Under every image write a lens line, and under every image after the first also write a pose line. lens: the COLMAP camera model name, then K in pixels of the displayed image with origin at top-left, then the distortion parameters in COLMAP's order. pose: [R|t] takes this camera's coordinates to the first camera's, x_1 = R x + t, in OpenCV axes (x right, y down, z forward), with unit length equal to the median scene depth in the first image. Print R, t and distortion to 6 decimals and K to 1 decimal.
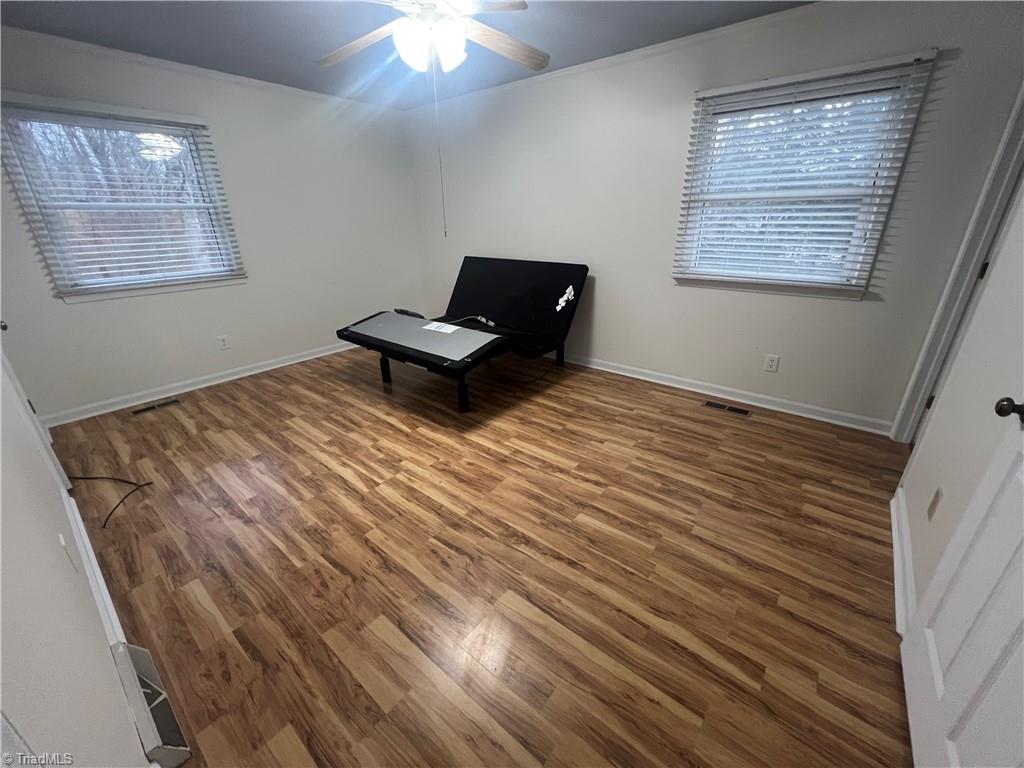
lens RADIAL K [[410.9, 0, 512.5], [0, 410.9, 384.9], [0, 0, 1]] dist [-0.002359, 0.000885]
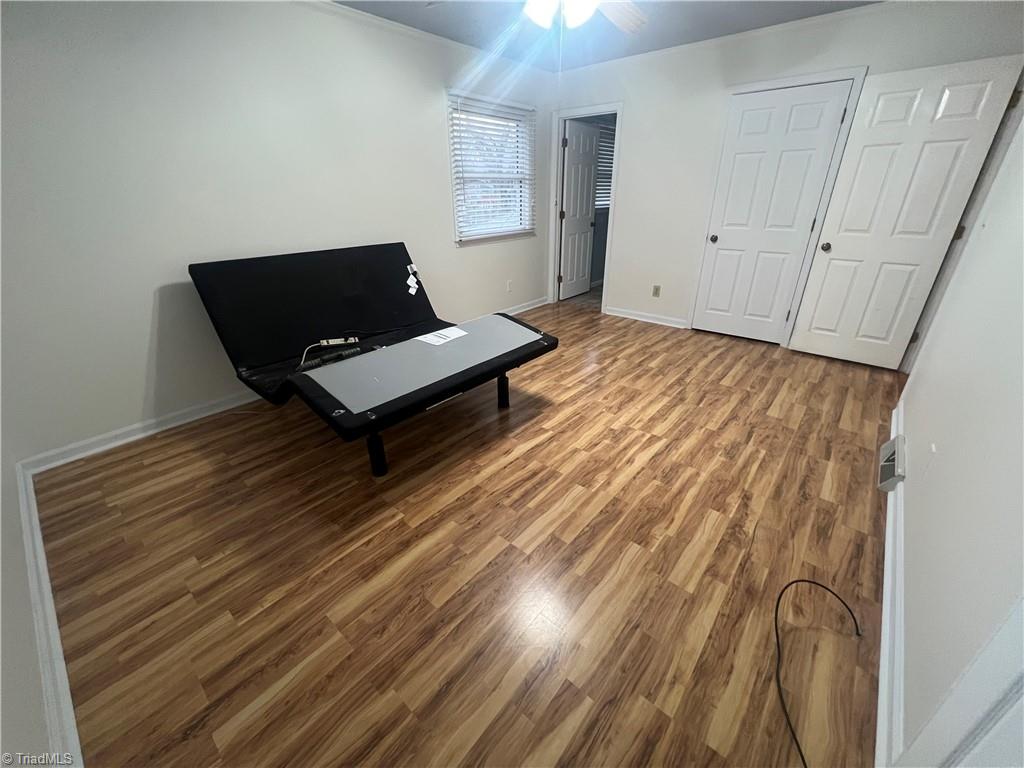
lens RADIAL K [[410.9, 0, 513.0], [0, 410.9, 384.5], [0, 0, 1]] dist [-0.002359, 0.000885]
pose [[0.022393, -0.415664, 0.909243, -1.215852], [0.387082, 0.842141, 0.375455, -0.406581], [-0.921773, 0.343544, 0.179754, 1.053913]]
